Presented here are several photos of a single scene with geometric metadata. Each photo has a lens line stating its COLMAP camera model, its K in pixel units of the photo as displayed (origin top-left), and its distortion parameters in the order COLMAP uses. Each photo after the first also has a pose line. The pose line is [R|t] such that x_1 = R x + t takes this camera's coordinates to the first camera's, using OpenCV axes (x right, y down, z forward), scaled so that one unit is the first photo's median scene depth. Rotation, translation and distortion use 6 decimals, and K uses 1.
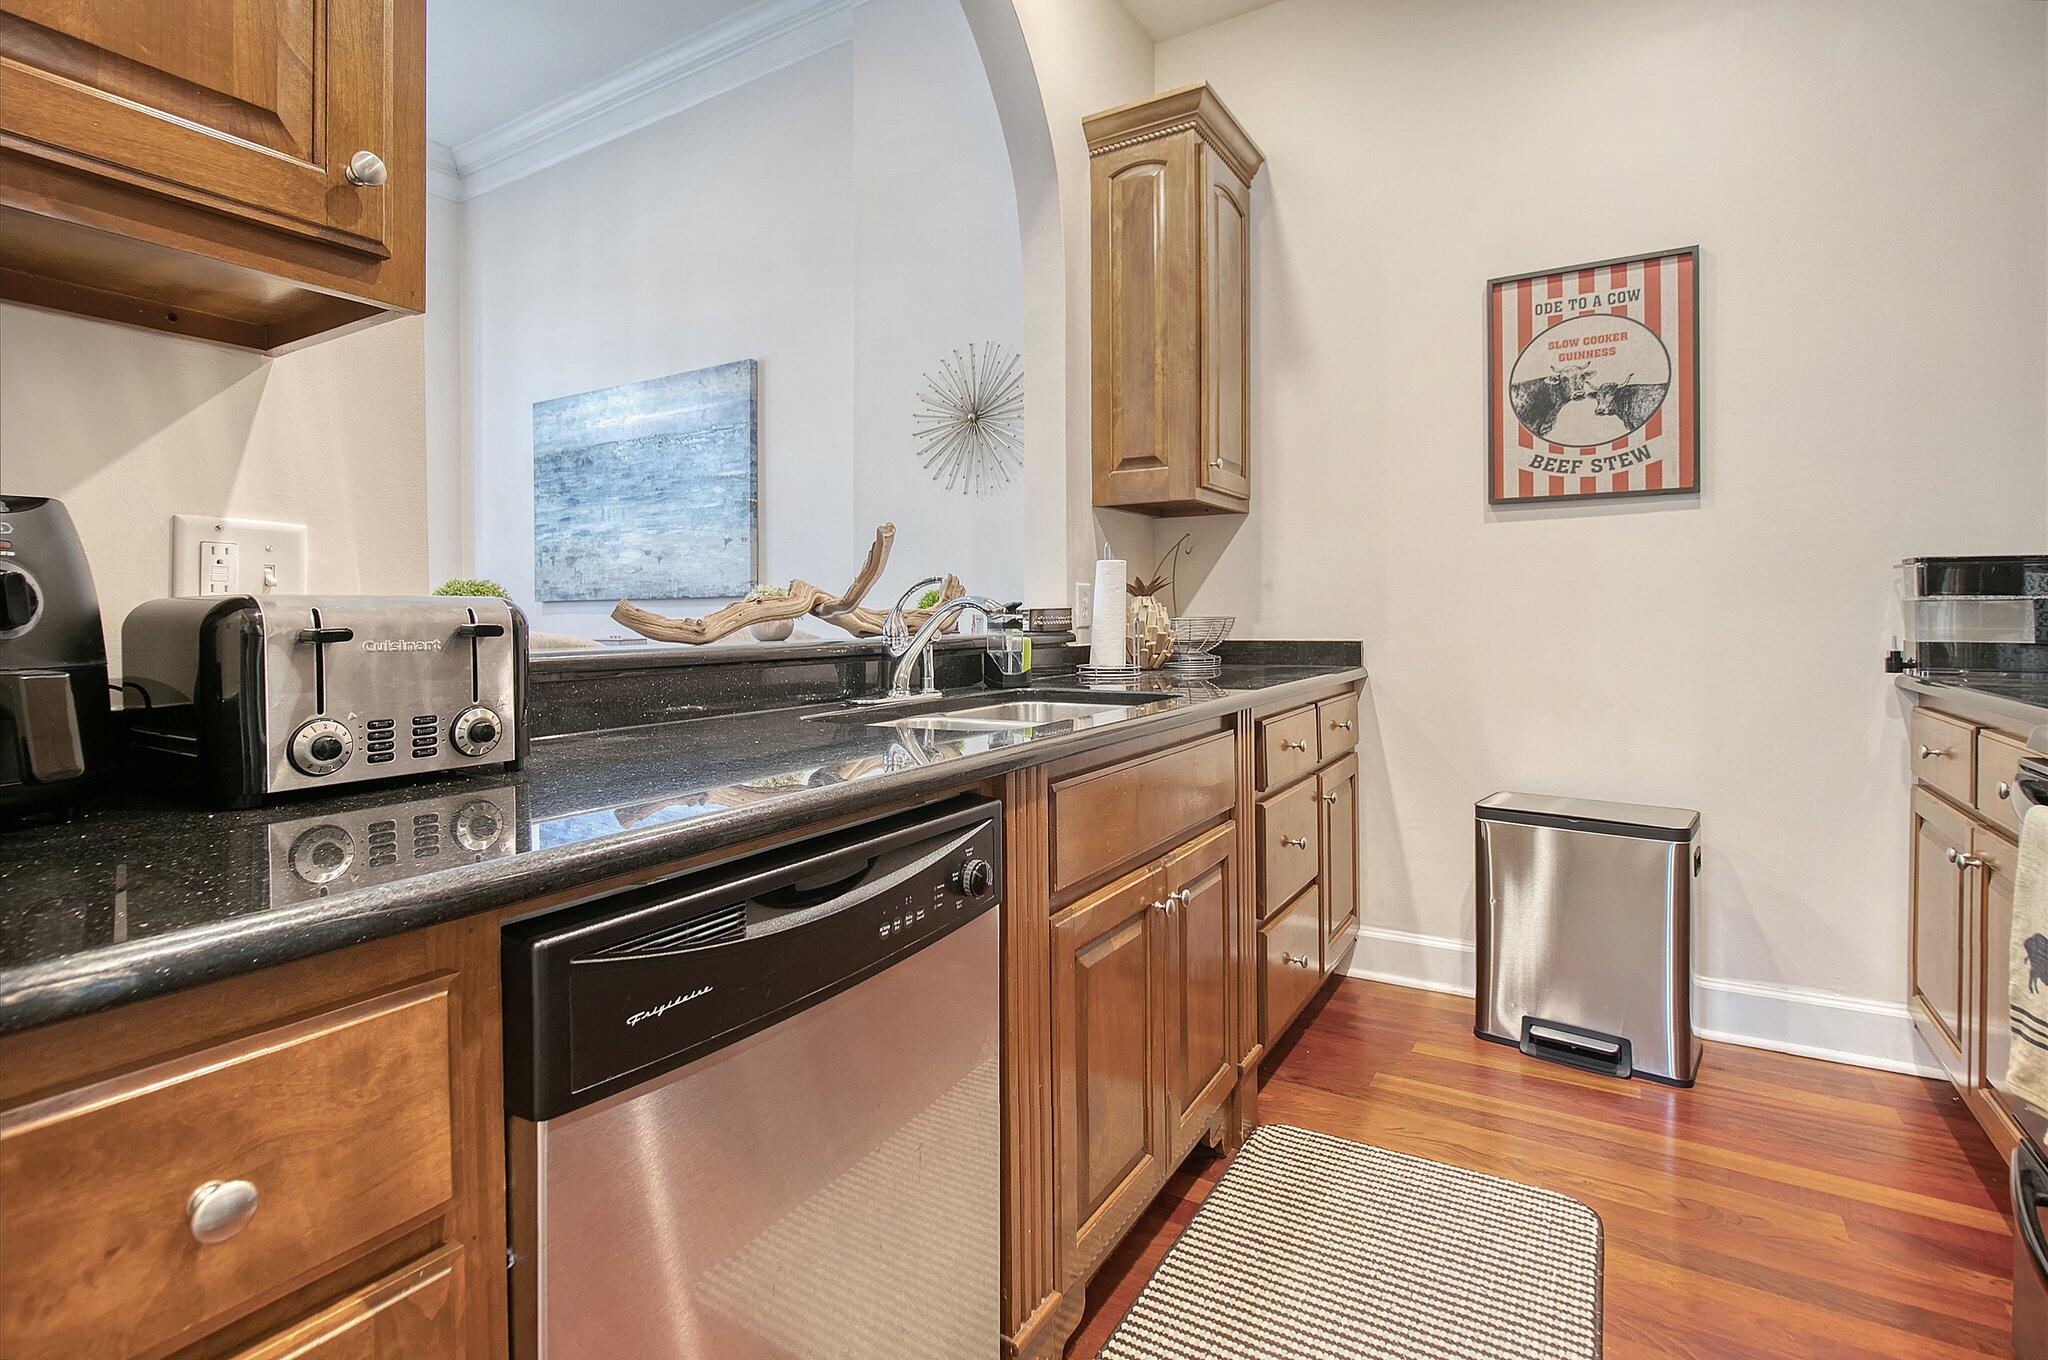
lens RADIAL K [[958.3, 0, 1043.6], [0, 958.3, 605.6], [0, 0, 1]] dist [-0.005128, -0.000575]
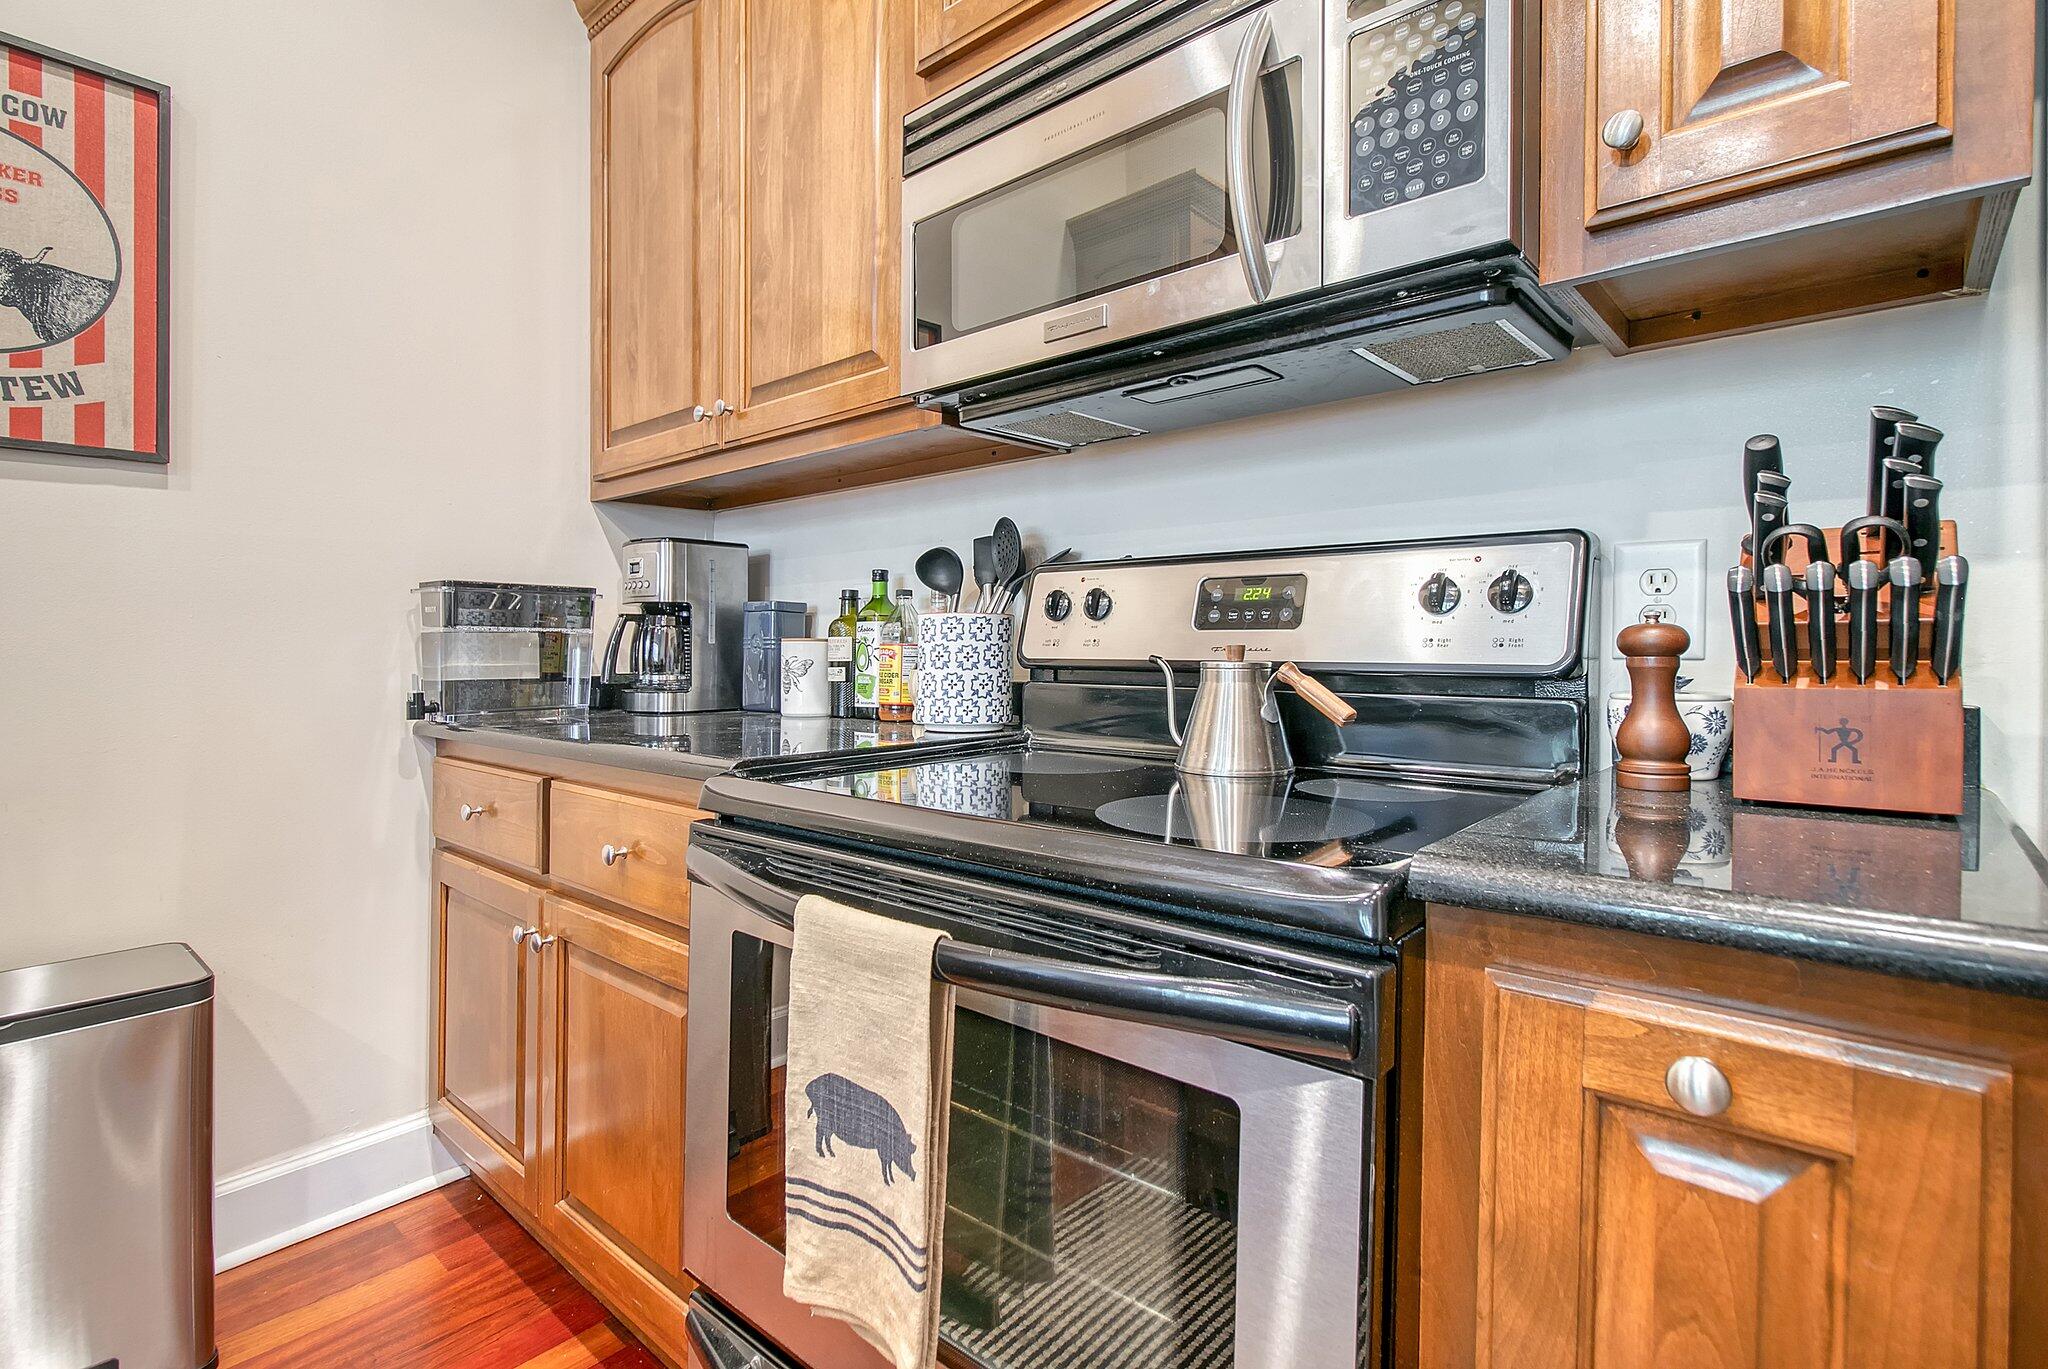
lens RADIAL K [[1008.9, 0, 991.2], [0, 1008.9, 649.3], [0, 0, 1]] dist [-0.004524, -0.000171]
pose [[0.210535, -0.000209, 0.977586, 0.123581], [-0.004918, 0.999987, 0.001273, 0.005569], [-0.977574, -0.005076, 0.210531, 0.287019]]
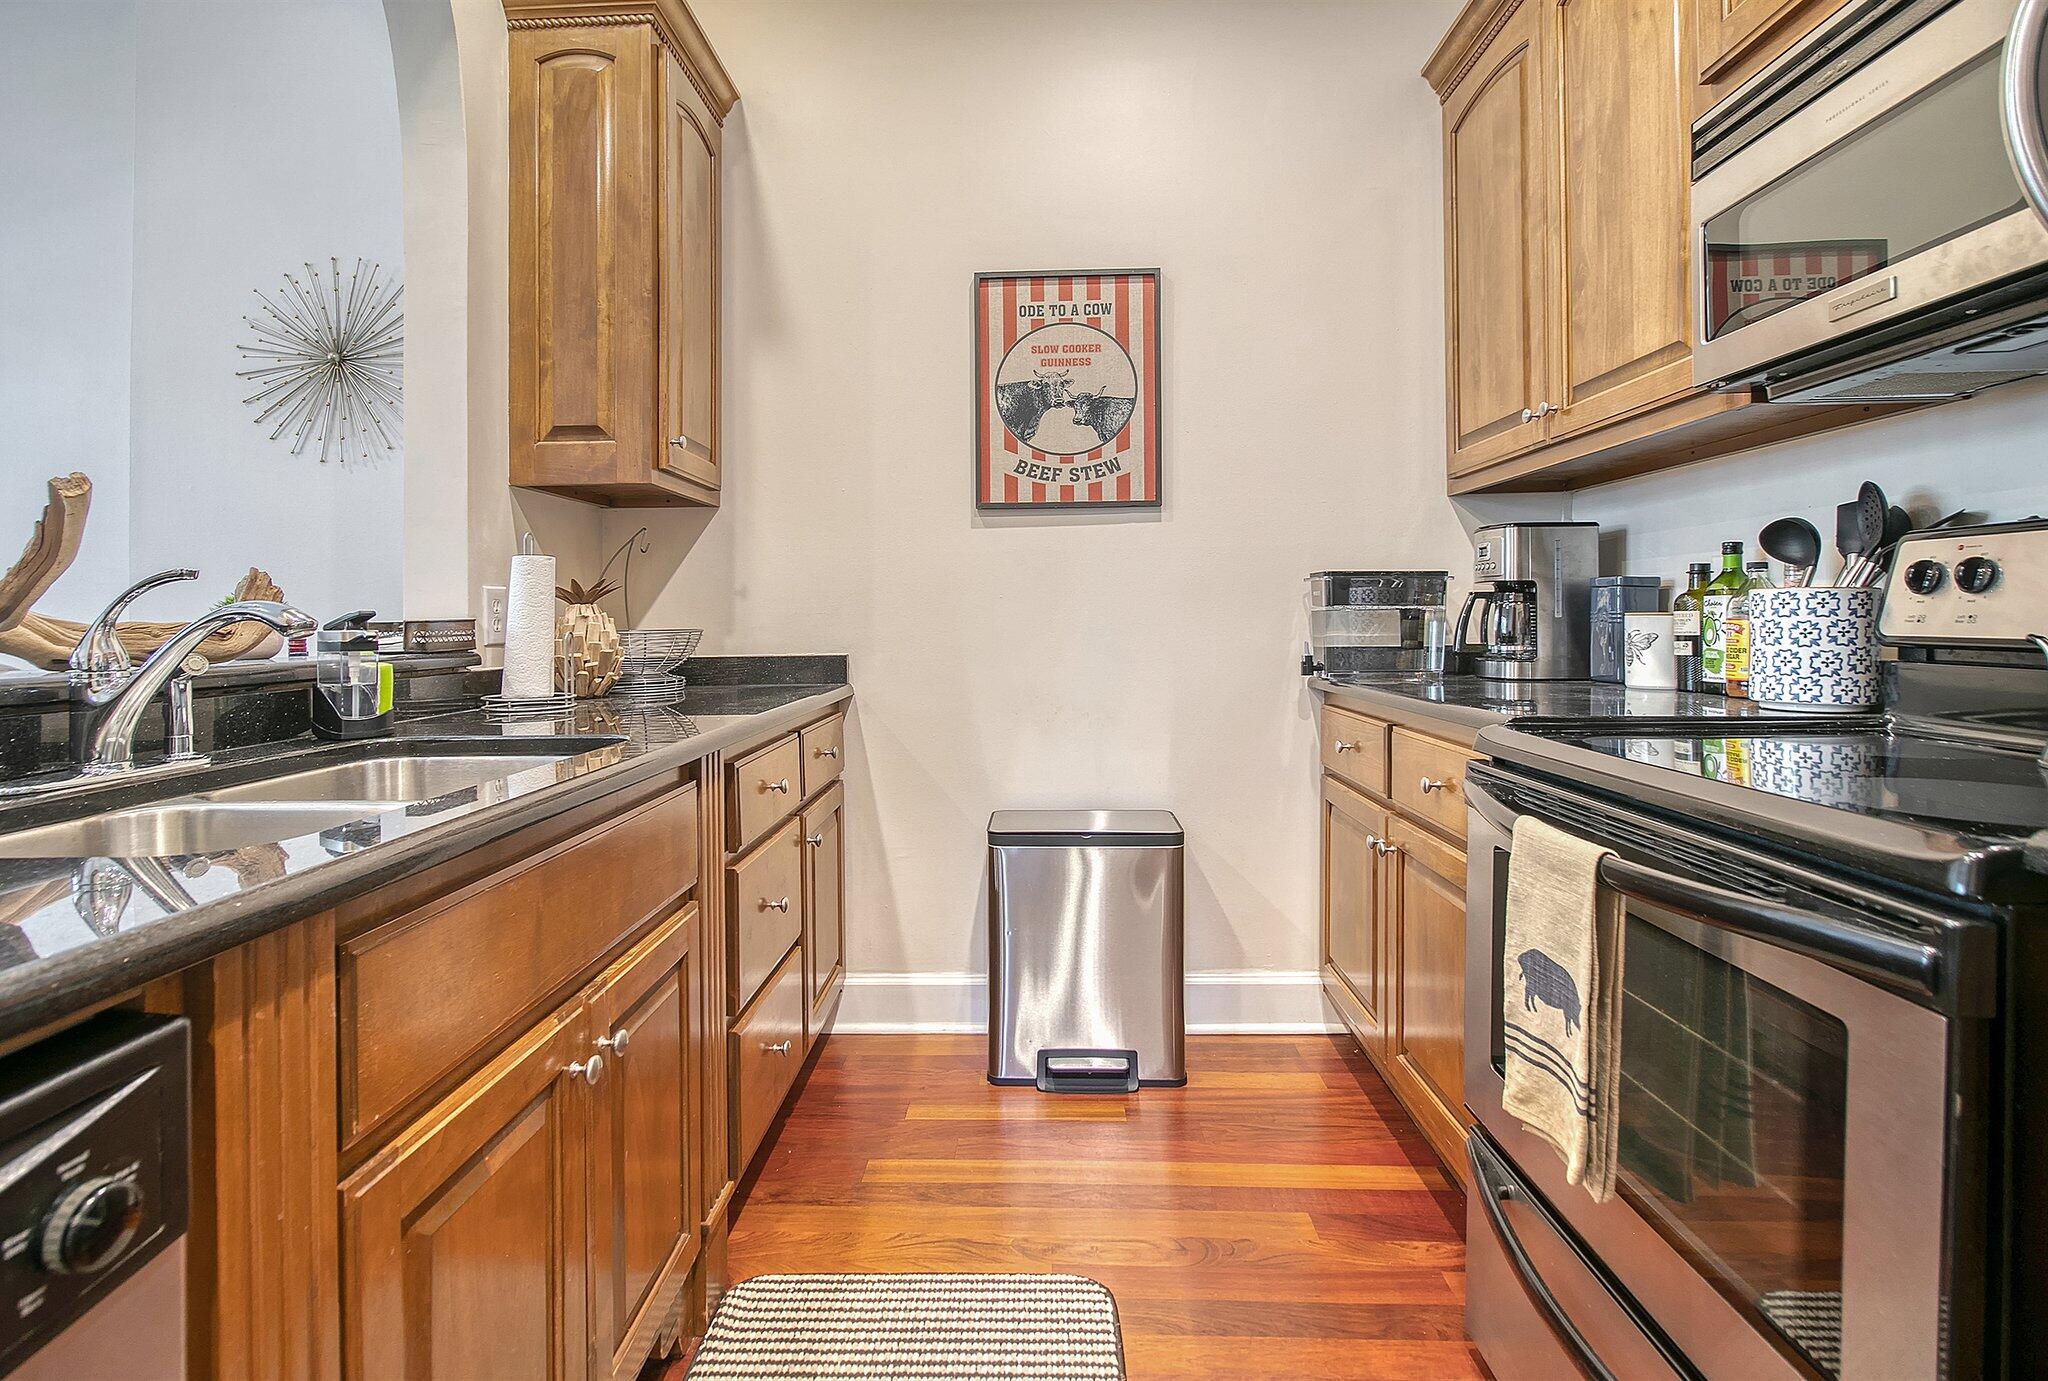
lens RADIAL K [[967.2, 0, 995.2], [0, 967.2, 604.7], [0, 0, 1]] dist [-0.001301, -0.000564]
pose [[0.884020, 0.003705, 0.467434, 0.035185], [0.001472, 0.999942, -0.010711, -0.000319], [-0.467446, 0.010157, 0.883963, 0.150668]]
